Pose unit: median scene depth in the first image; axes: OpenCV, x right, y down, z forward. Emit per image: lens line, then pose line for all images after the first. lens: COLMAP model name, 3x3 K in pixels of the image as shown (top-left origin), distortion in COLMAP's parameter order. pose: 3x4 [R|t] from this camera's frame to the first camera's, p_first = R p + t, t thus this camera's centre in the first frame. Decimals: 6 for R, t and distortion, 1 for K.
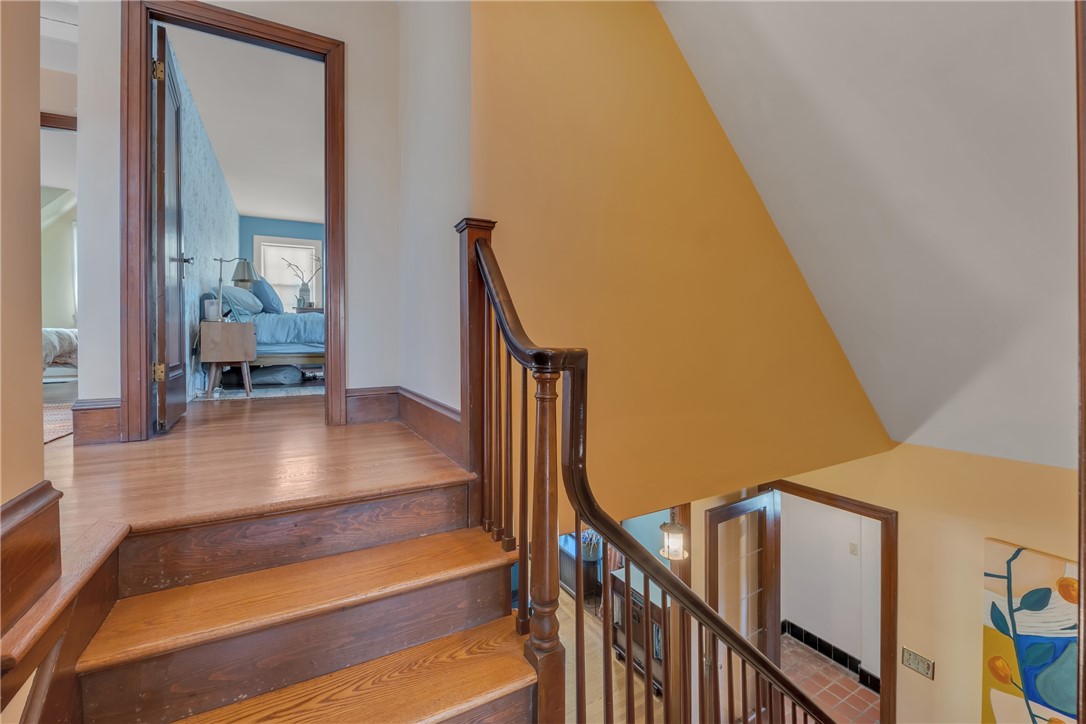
lens RADIAL K [[458.0, 0, 545.1], [0, 458.0, 343.3], [0, 0, 1]] dist [-0.014769, -0.000215]
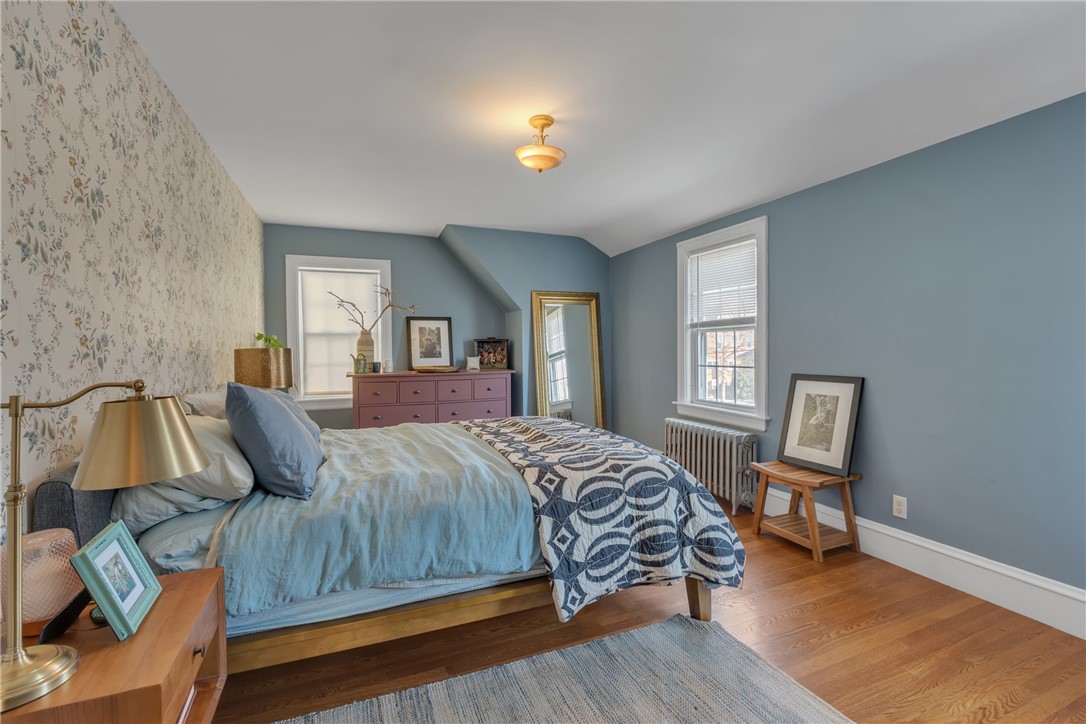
lens RADIAL K [[452.2, 0, 540.7], [0, 452.2, 357.4], [0, 0, 1]] dist [-0.008884, 0.000022]
pose [[0.993851, 0.003862, -0.110656, -0.563078], [-0.001572, 0.999783, 0.020770, -0.274019], [0.110712, -0.020468, 0.993642, 1.051923]]
